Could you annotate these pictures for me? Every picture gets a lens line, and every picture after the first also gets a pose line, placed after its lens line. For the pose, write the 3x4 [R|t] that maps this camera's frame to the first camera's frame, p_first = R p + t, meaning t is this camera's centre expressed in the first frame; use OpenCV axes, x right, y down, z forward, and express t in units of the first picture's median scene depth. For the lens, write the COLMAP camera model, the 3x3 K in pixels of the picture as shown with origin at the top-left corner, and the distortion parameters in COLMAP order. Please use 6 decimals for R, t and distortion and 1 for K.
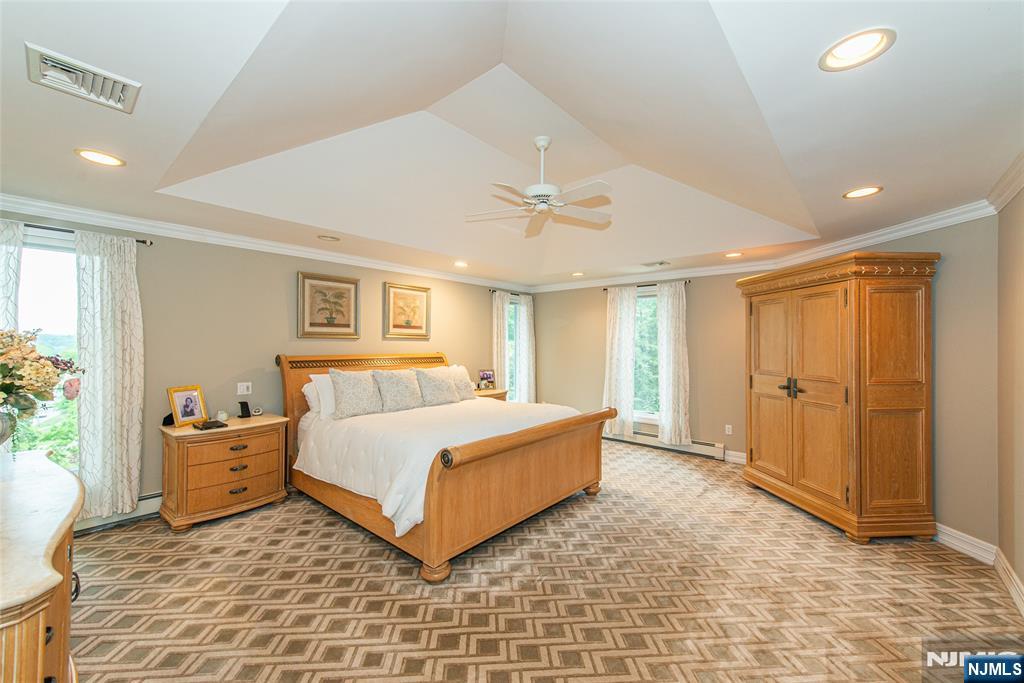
lens RADIAL K [[403.7, 0, 516.0], [0, 403.7, 340.6], [0, 0, 1]] dist [0.012319, -0.000264]
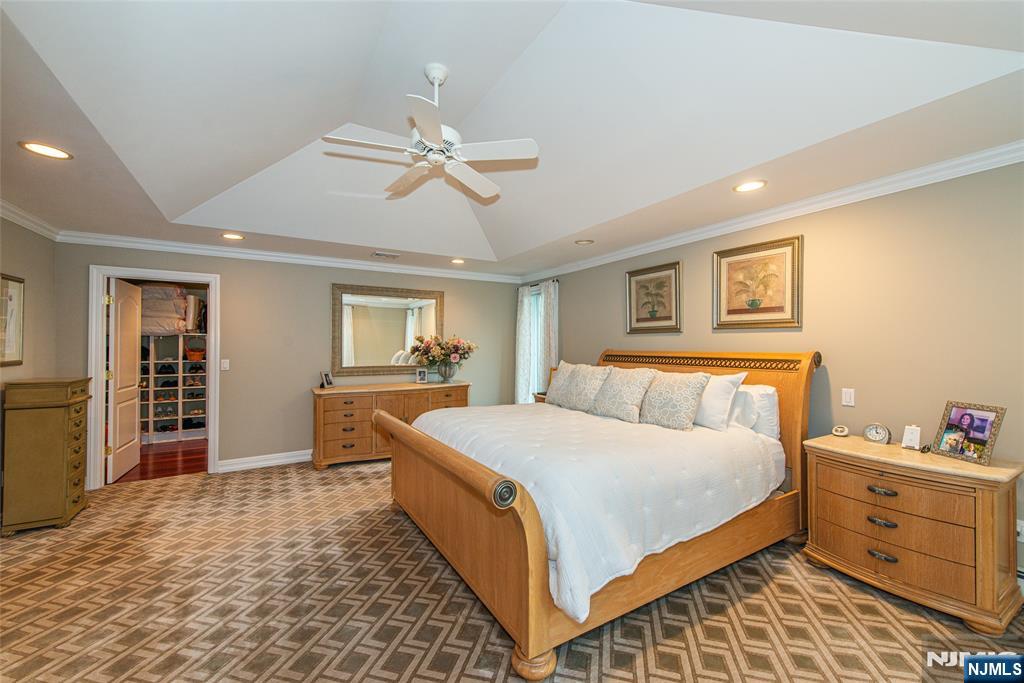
lens RADIAL K [[403.7, 0, 516.0], [0, 403.7, 340.6], [0, 0, 1]] dist [0.012319, -0.000264]
pose [[-0.292733, 0.007004, -0.956169, 0.511482], [0.032761, 0.999460, -0.002709, 0.003334], [0.955633, -0.032118, -0.292804, 0.934083]]
